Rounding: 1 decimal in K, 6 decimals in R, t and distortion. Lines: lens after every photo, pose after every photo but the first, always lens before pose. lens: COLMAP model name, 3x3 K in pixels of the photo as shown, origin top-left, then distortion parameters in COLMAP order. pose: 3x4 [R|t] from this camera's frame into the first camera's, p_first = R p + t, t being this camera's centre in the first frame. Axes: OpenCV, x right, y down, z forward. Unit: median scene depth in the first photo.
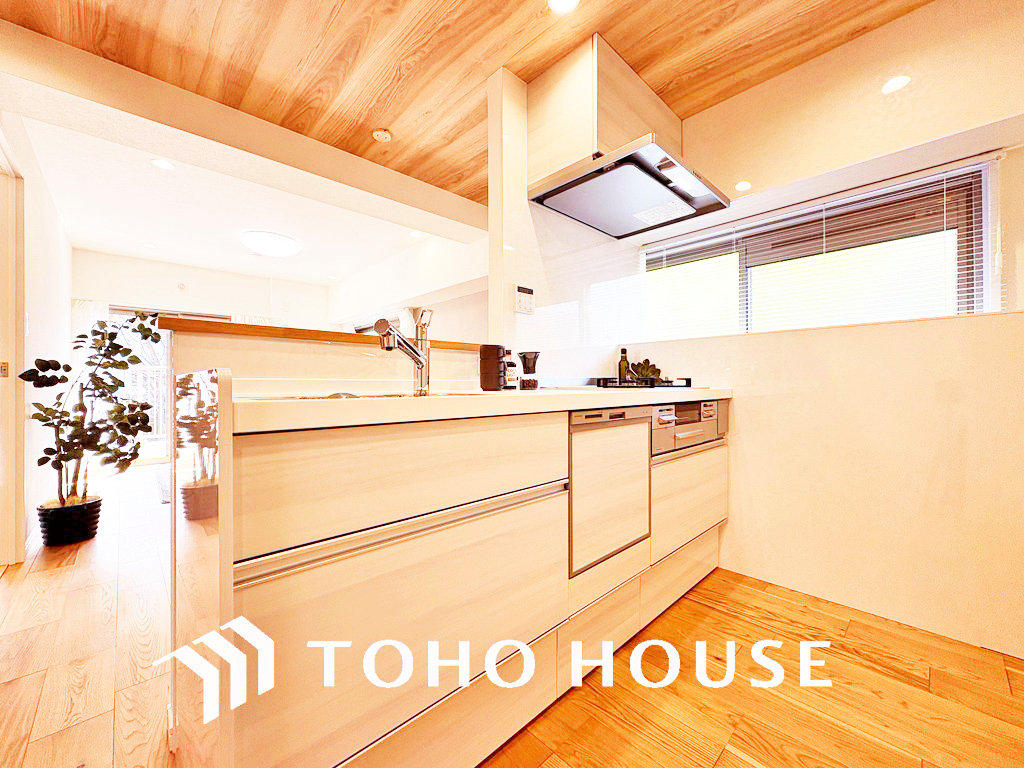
lens RADIAL K [[405.5, 0, 516.9], [0, 405.5, 384.3], [0, 0, 1]] dist [-0.002053, 0.000272]
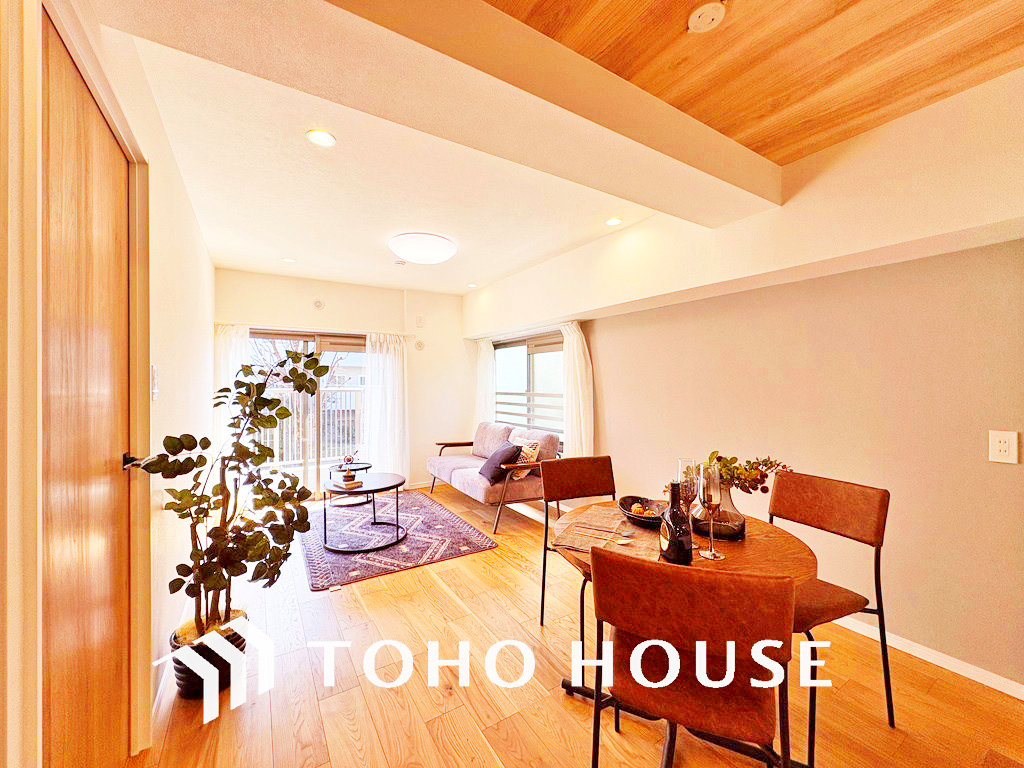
lens RADIAL K [[405.5, 0, 514.9], [0, 405.5, 385.4], [0, 0, 1]] dist [-0.002053, 0.000272]
pose [[0.980070, 0.002982, -0.198632, -0.485469], [-0.001877, 0.999982, 0.005754, -0.147947], [0.198645, -0.005266, 0.980057, 0.454254]]
